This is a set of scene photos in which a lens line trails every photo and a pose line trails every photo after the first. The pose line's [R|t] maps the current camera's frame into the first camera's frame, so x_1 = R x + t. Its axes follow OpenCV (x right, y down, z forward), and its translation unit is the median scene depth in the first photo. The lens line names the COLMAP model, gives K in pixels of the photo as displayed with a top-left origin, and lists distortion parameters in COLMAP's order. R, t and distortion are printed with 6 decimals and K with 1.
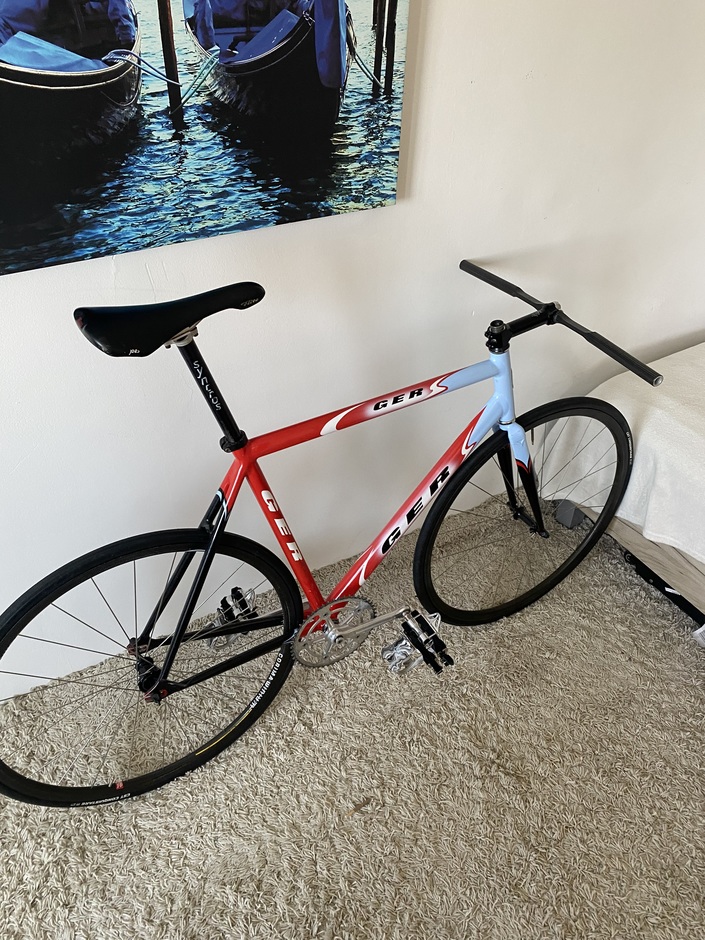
lens RADIAL K [[729.1, 0, 346.7], [0, 729.1, 467.8], [0, 0, 1]] dist [0.012450, 0.002816]
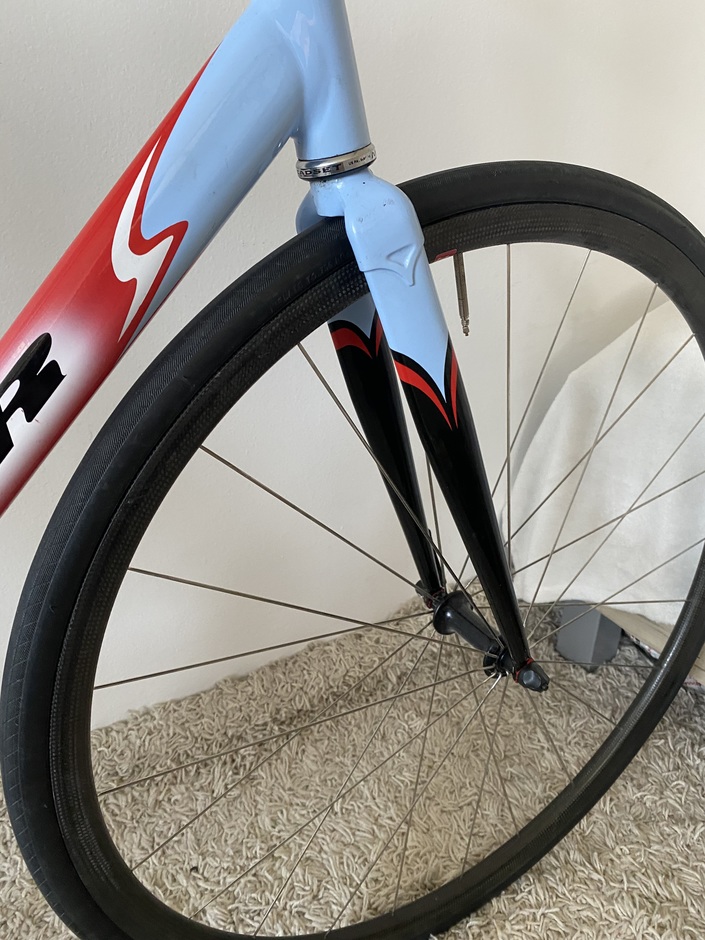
lens RADIAL K [[729.1, 0, 352.4], [0, 729.1, 470.5], [0, 0, 1]] dist [0.012450, 0.002816]
pose [[0.999447, -0.009746, 0.031779, 0.230618], [0.016245, 0.977313, -0.211177, 0.086305], [-0.029000, 0.211576, 0.976931, 0.845442]]
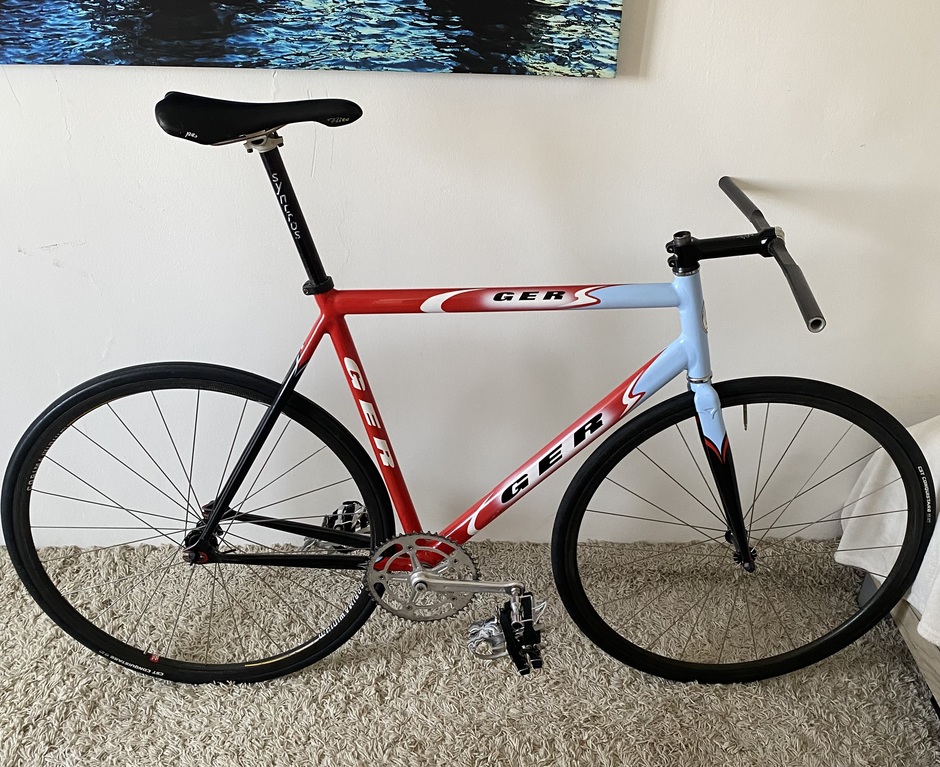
lens RADIAL K [[959.7, 0, 469.1], [0, 959.7, 433.8], [0, 0, 1]] dist [0.018384, 0.000000]
pose [[0.879601, 0.267093, -0.393655, 0.445652], [-0.306486, 0.951054, -0.039540, 0.108014], [0.363826, 0.155429, 0.918408, 0.014676]]
